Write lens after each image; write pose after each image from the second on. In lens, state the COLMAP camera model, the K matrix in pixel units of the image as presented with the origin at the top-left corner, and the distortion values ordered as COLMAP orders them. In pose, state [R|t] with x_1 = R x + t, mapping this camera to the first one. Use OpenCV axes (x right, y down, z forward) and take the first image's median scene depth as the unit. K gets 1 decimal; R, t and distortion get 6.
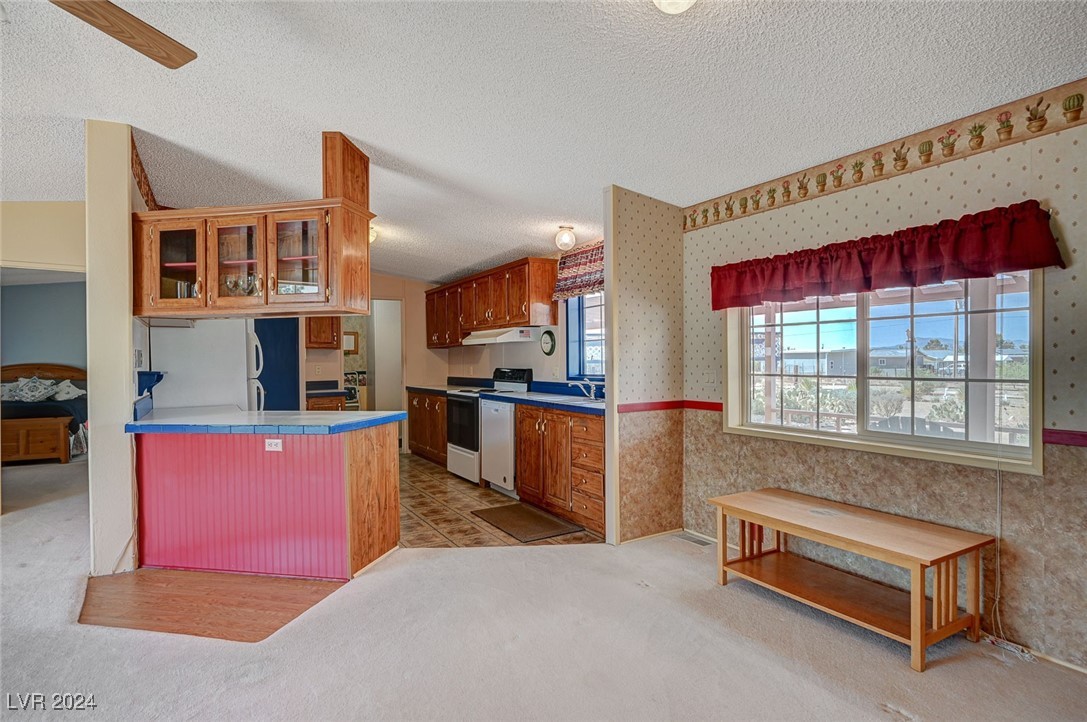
lens RADIAL K [[563.4, 0, 543.8], [0, 563.4, 365.3], [0, 0, 1]] dist [0.000442, 0.003746]
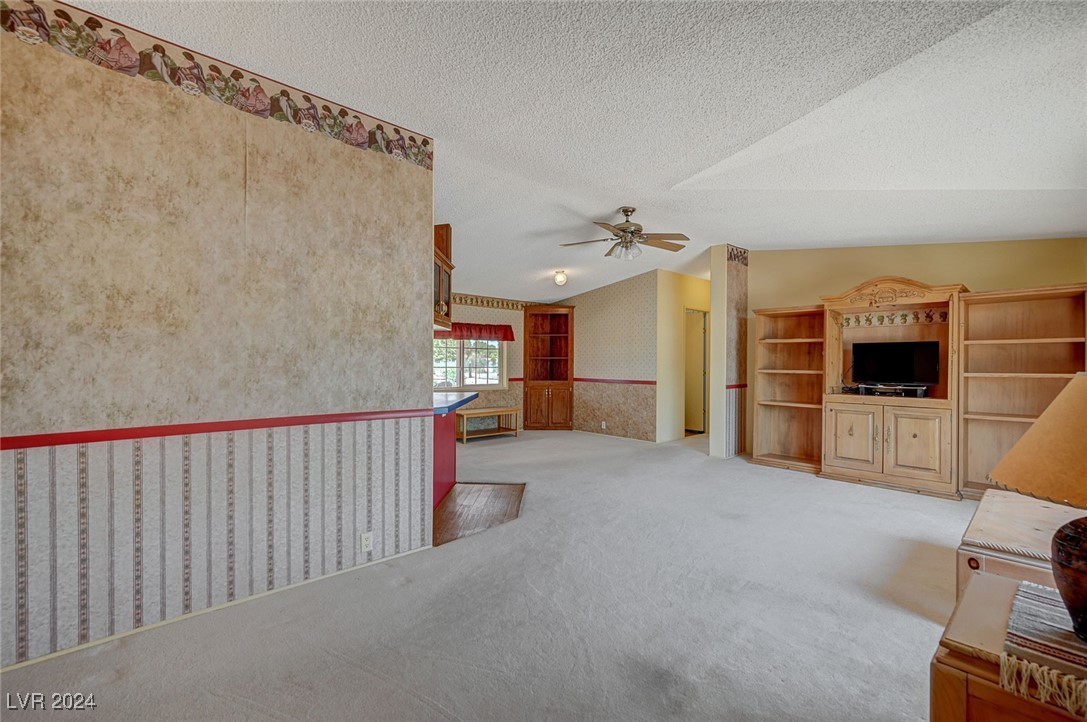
lens RADIAL K [[461.8, 0, 550.7], [0, 461.8, 363.2], [0, 0, 1]] dist [-0.005660, 0.000261]
pose [[-0.209304, 0.006174, 0.977831, -1.666825], [0.005129, 0.999973, -0.005216, 0.013267], [-0.977837, 0.003924, -0.209331, 0.911573]]
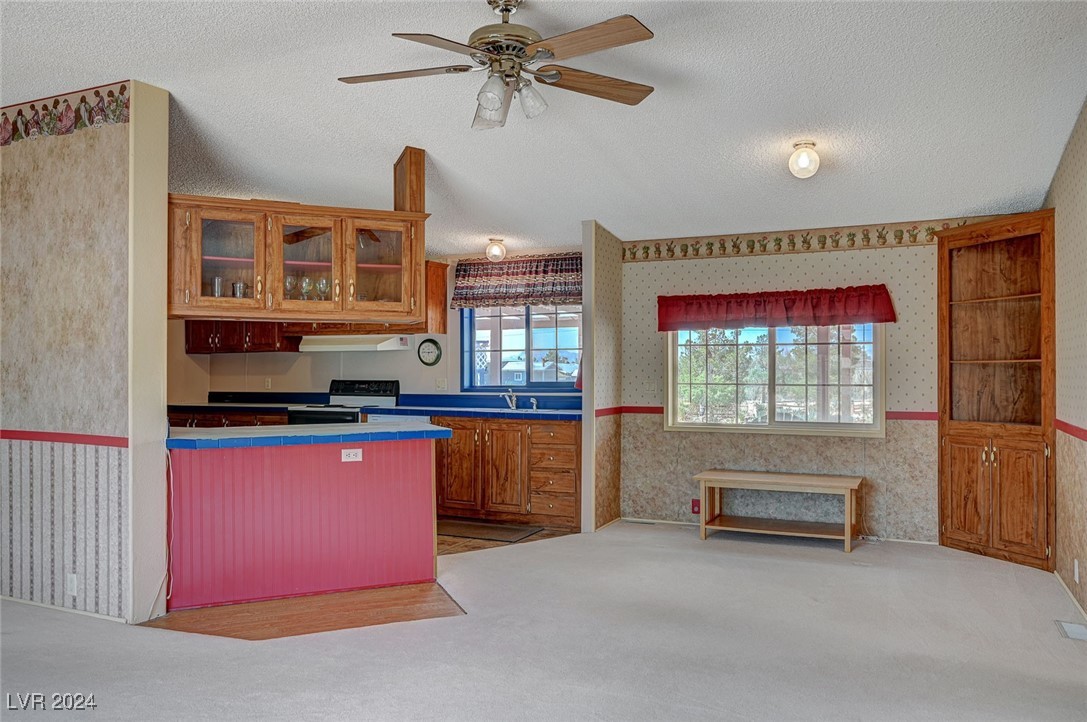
lens RADIAL K [[804.1, 0, 543.0], [0, 804.1, 363.0], [0, 0, 1]] dist [-0.010521, 0.009735]
pose [[0.827002, 0.014118, 0.562021, -0.924977], [-0.001343, 0.999731, -0.023137, 0.013218], [-0.562197, 0.018379, 0.826799, -0.315695]]
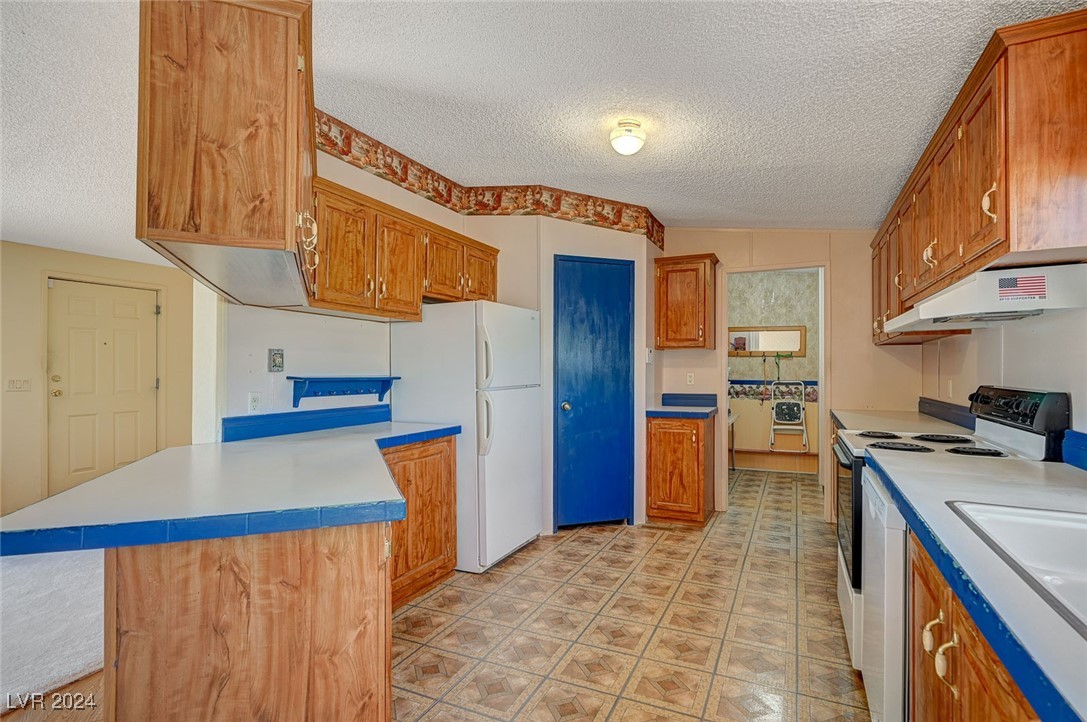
lens RADIAL K [[527.8, 0, 550.1], [0, 527.8, 362.0], [0, 0, 1]] dist [-0.004910, -0.000653]
pose [[0.558697, 0.000782, -0.829371, 0.109667], [-0.013634, 0.999873, -0.008242, -0.009098], [0.829260, 0.015912, 0.558637, 0.954968]]
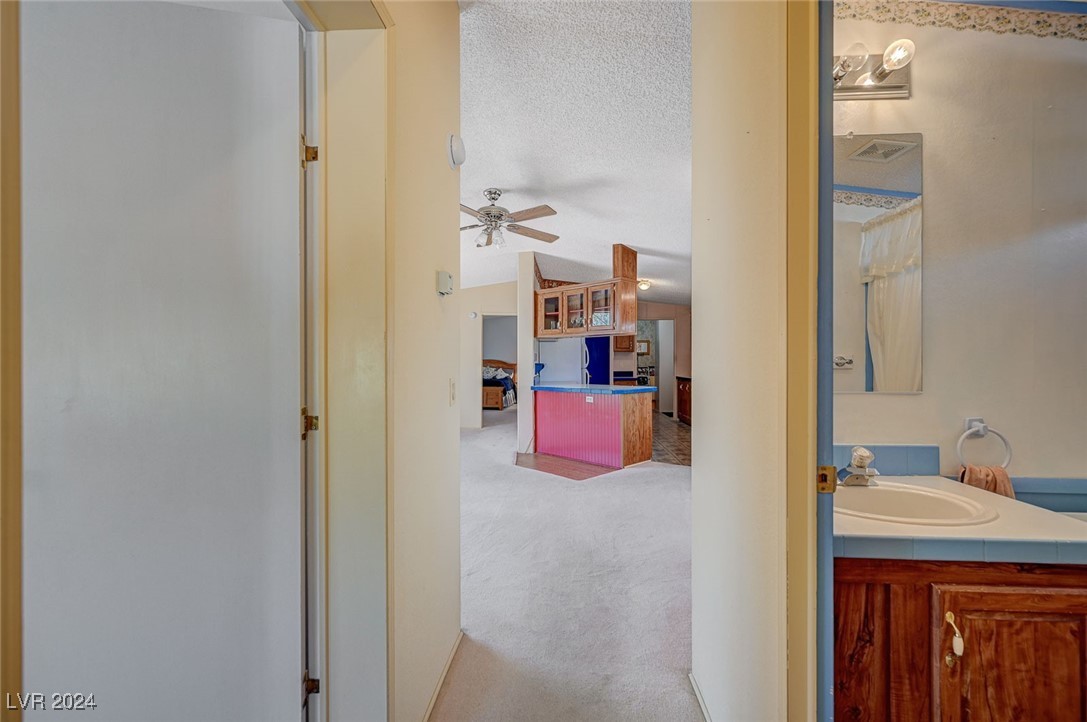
lens RADIAL K [[461.8, 0, 545.5], [0, 461.8, 368.0], [0, 0, 1]] dist [-0.005660, 0.000261]
pose [[0.836655, 0.016780, -0.547473, 0.289148], [-0.011292, 0.999847, 0.013388, 0.005348], [0.547613, -0.005020, 0.836716, -0.470666]]
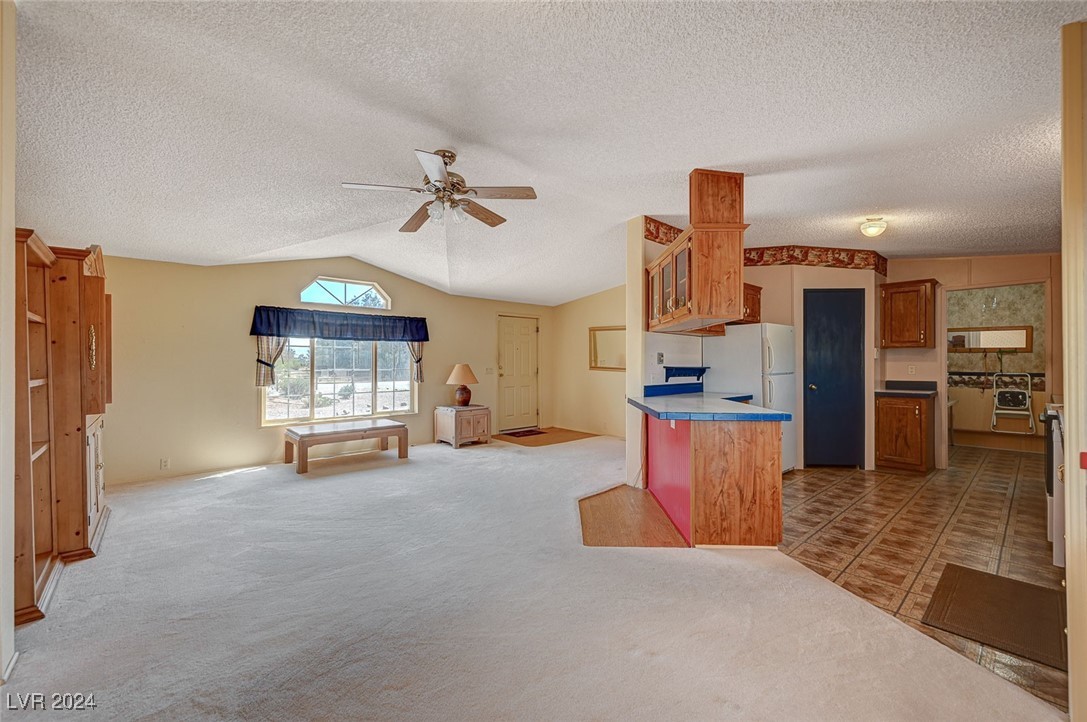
lens RADIAL K [[438.4, 0, 543.3], [0, 438.4, 357.8], [0, 0, 1]] dist [-0.002333, 0.000656]
pose [[0.178438, 0.000760, -0.983951, 0.454932], [-0.010731, 0.999942, -0.001173, -0.008816], [0.983893, 0.010768, 0.178436, 0.481570]]
